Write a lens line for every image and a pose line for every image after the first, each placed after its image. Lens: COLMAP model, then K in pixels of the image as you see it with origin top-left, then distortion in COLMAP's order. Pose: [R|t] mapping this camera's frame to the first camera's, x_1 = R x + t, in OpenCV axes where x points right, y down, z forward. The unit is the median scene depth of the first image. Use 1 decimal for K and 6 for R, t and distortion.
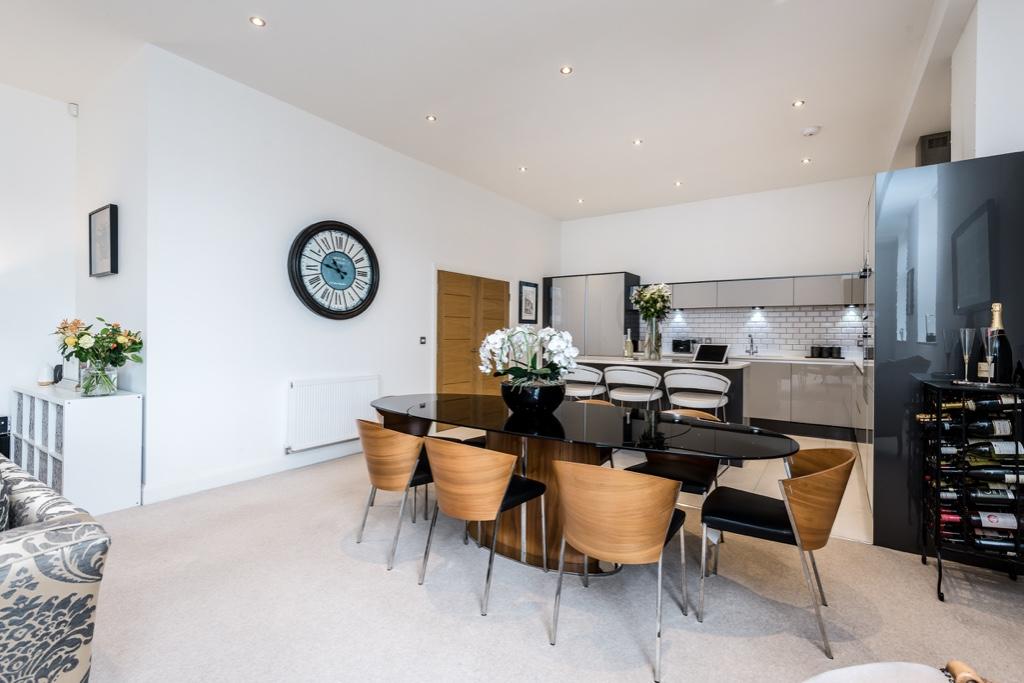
lens RADIAL K [[457.1, 0, 515.3], [0, 457.1, 337.5], [0, 0, 1]] dist [0.025910, -0.008827]
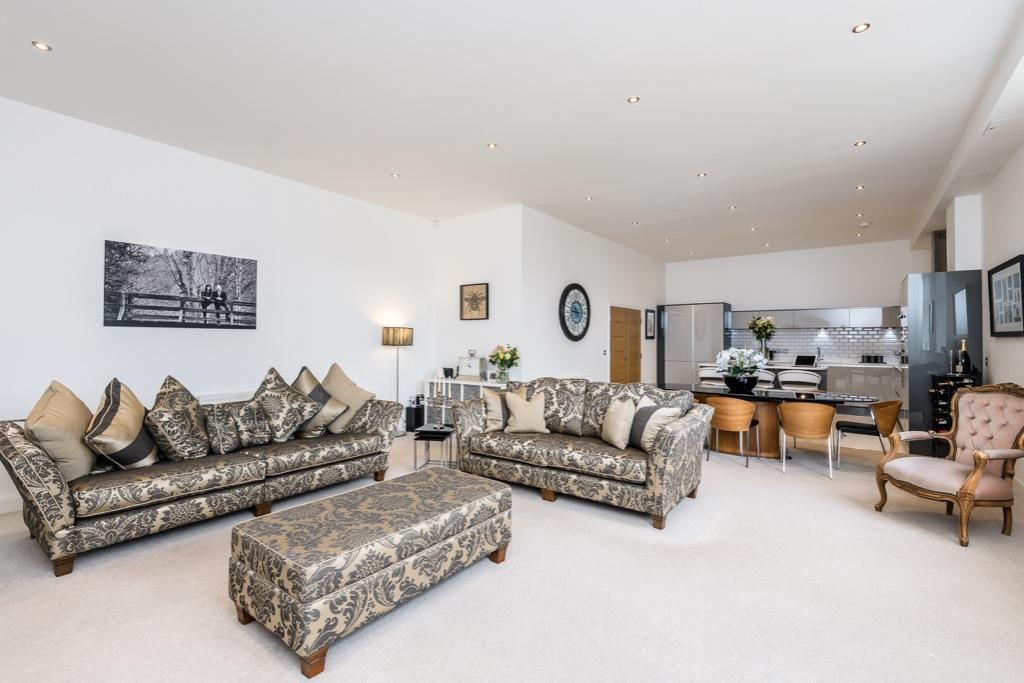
lens RADIAL K [[457.1, 0, 515.5], [0, 457.1, 336.8], [0, 0, 1]] dist [0.025910, -0.008827]
pose [[0.999232, -0.005178, -0.038829, -0.538556], [0.004650, 0.999896, -0.013681, -0.032504], [0.038896, 0.013490, 0.999152, -0.684173]]
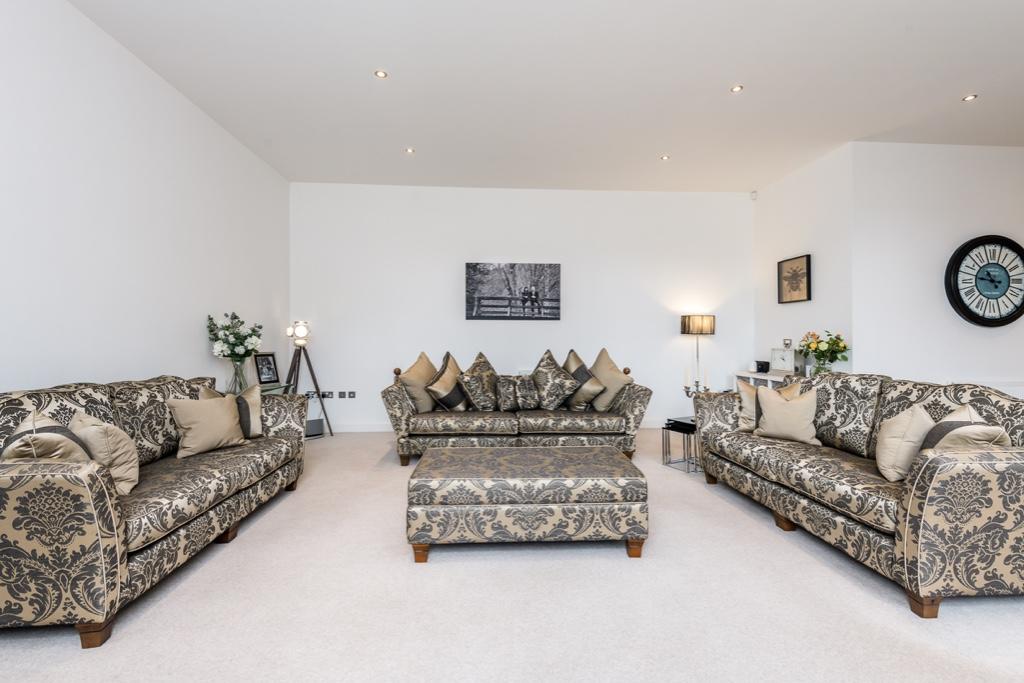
lens RADIAL K [[457.1, 0, 519.8], [0, 457.1, 336.6], [0, 0, 1]] dist [0.025910, -0.008827]
pose [[0.621070, -0.010466, -0.783685, -0.219601], [-0.000572, 0.999905, -0.013807, -0.000671], [0.783755, 0.009024, 0.621005, -0.525117]]
